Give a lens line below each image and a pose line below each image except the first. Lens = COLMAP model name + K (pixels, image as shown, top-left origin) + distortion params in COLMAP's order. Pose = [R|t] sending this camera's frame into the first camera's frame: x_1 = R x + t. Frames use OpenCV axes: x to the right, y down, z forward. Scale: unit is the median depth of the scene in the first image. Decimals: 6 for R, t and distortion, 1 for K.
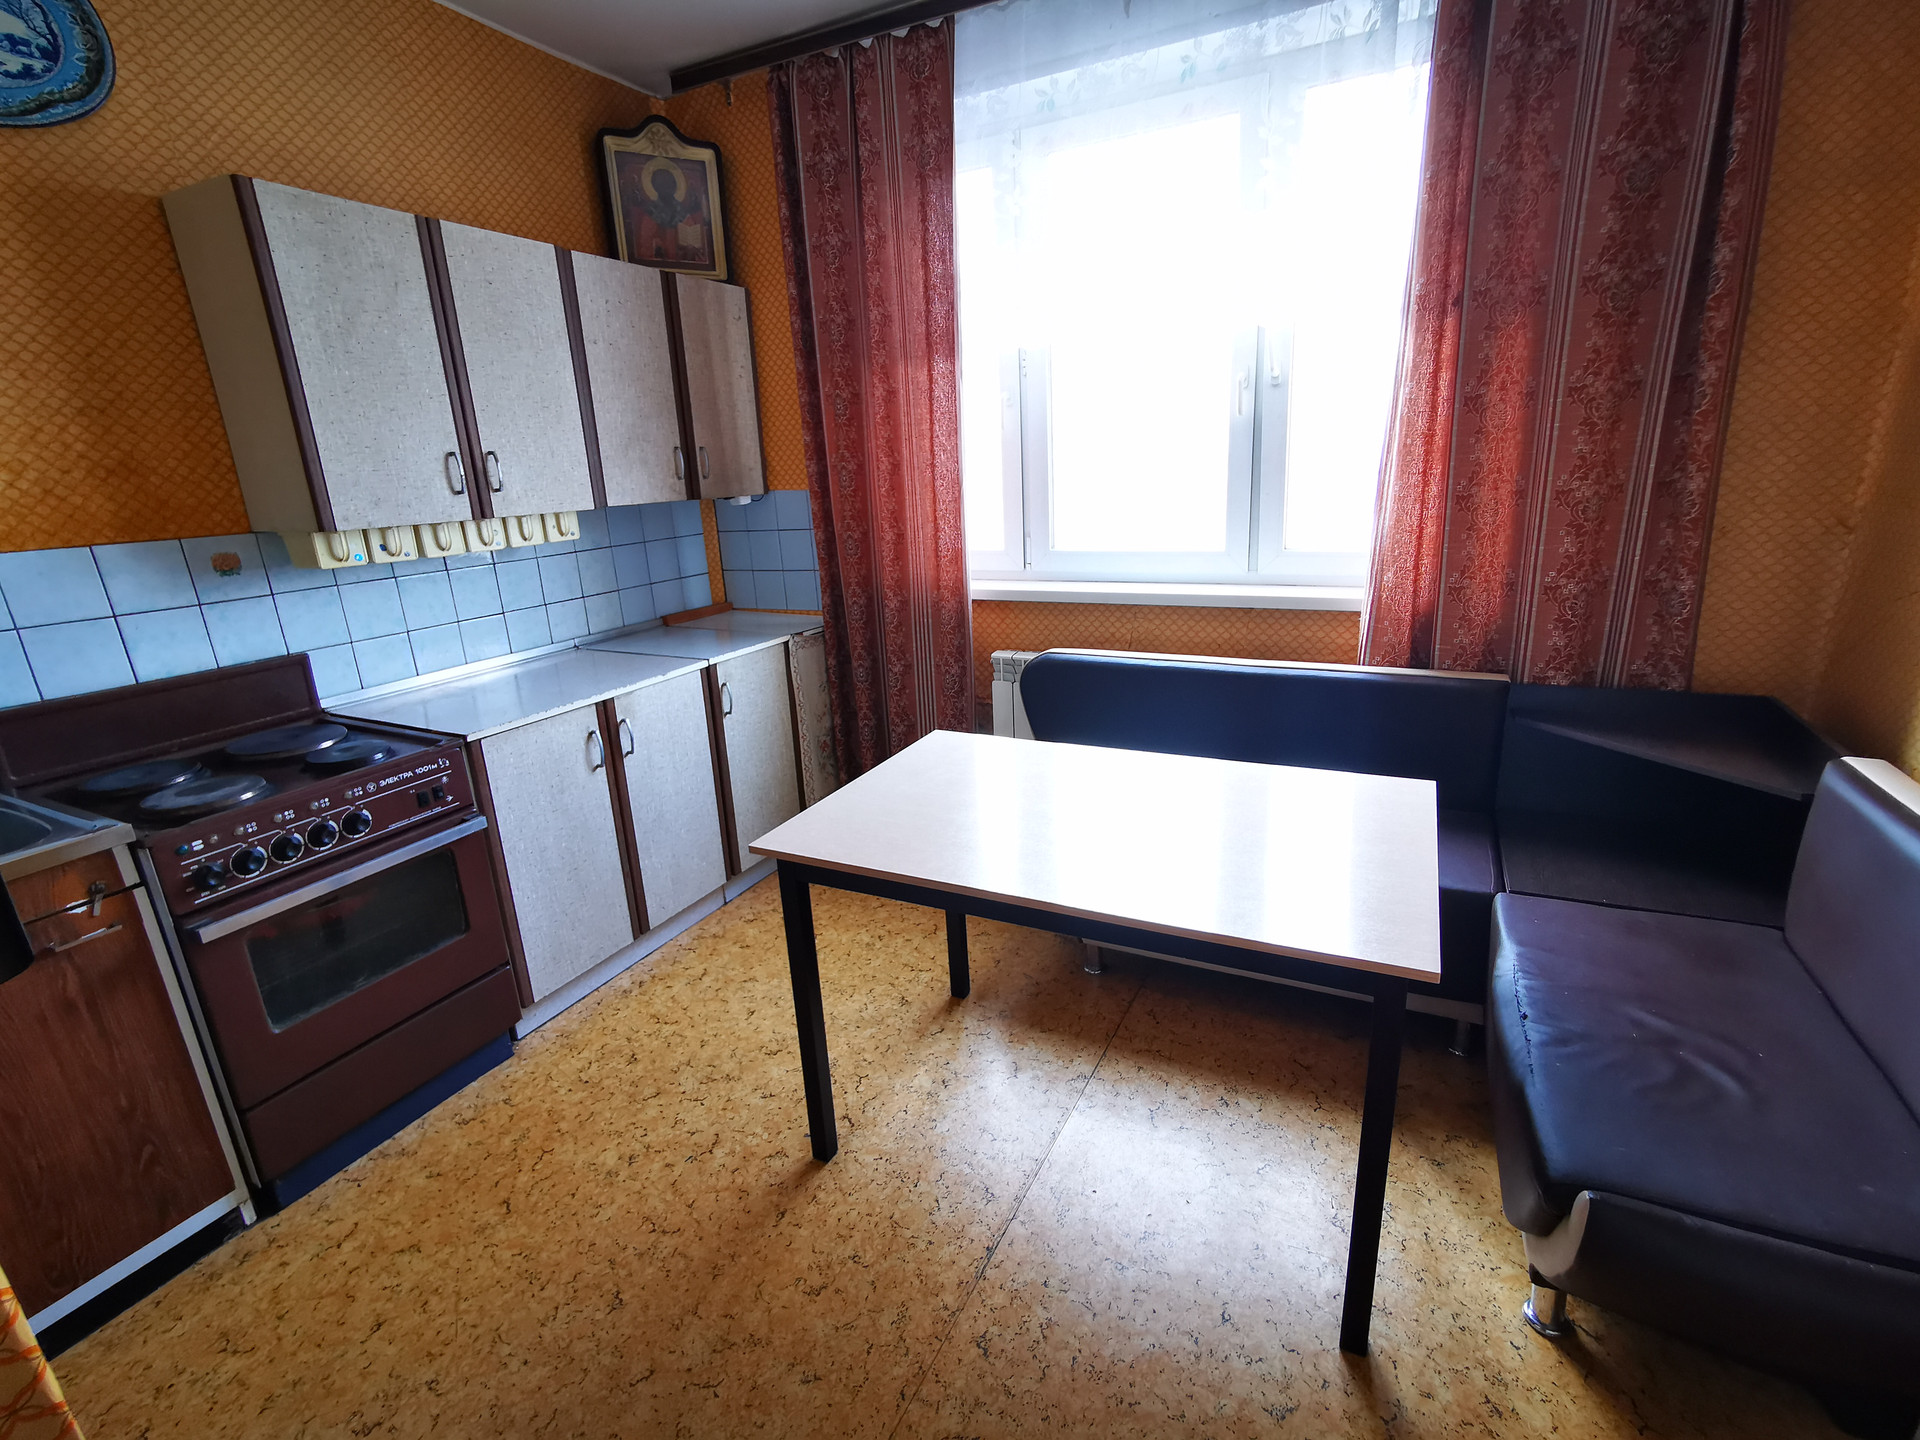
lens RADIAL K [[880.6, 0, 968.3], [0, 880.6, 720.7], [0, 0, 1]] dist [0.005252, 0.000414]
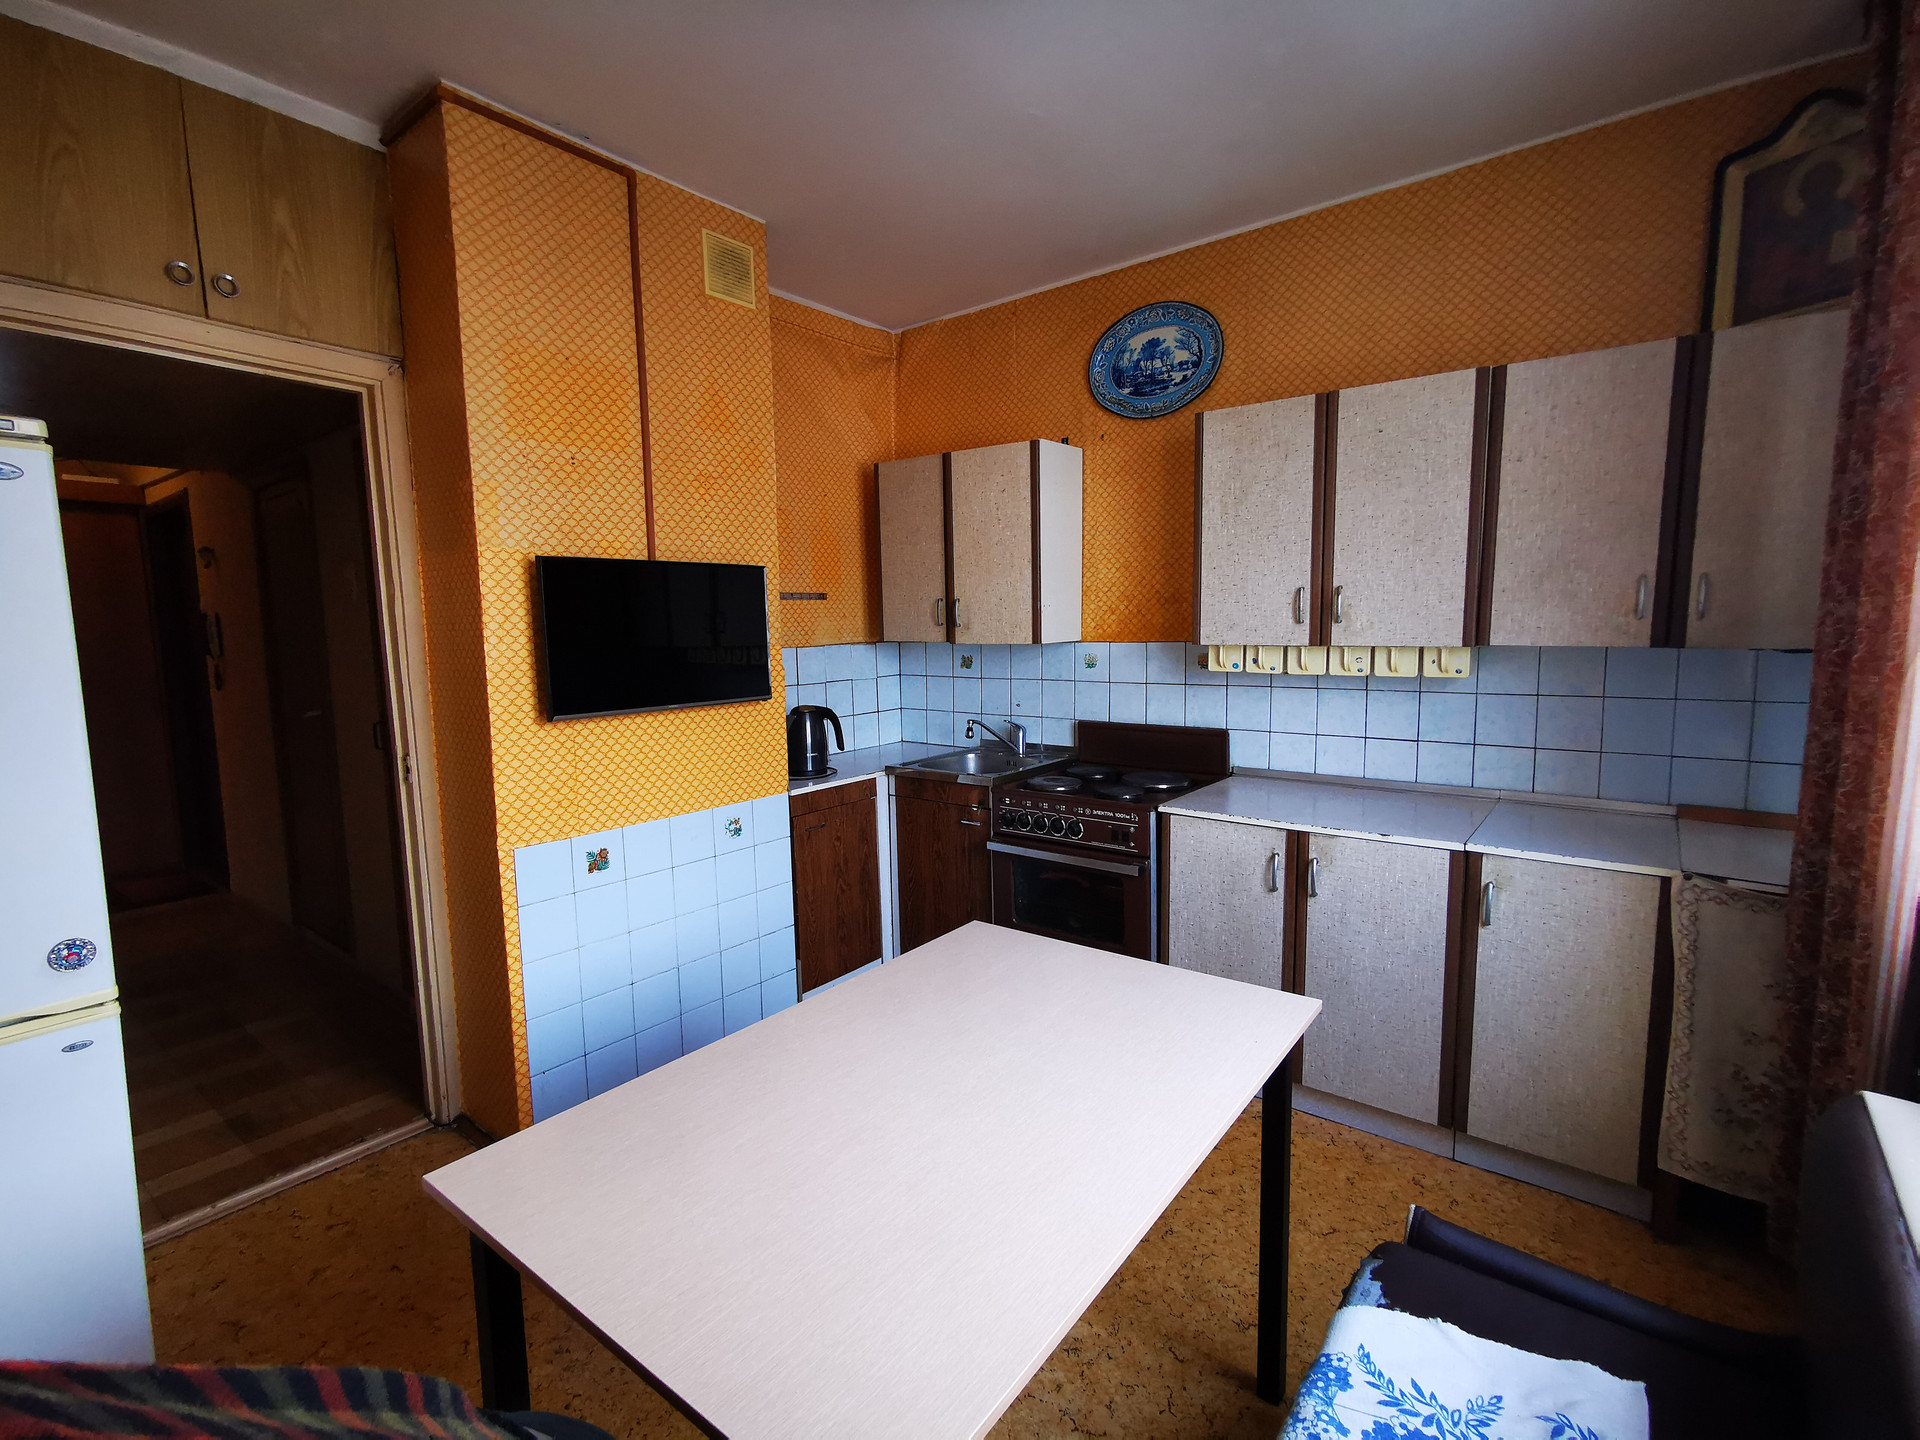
lens RADIAL K [[880.6, 0, 969.7], [0, 880.6, 722.0], [0, 0, 1]] dist [0.005252, 0.000414]
pose [[-0.178130, 0.163136, -0.970390, 0.627020], [-0.258871, 0.943654, 0.206161, -0.260568], [0.949345, 0.287929, -0.125862, 0.774784]]
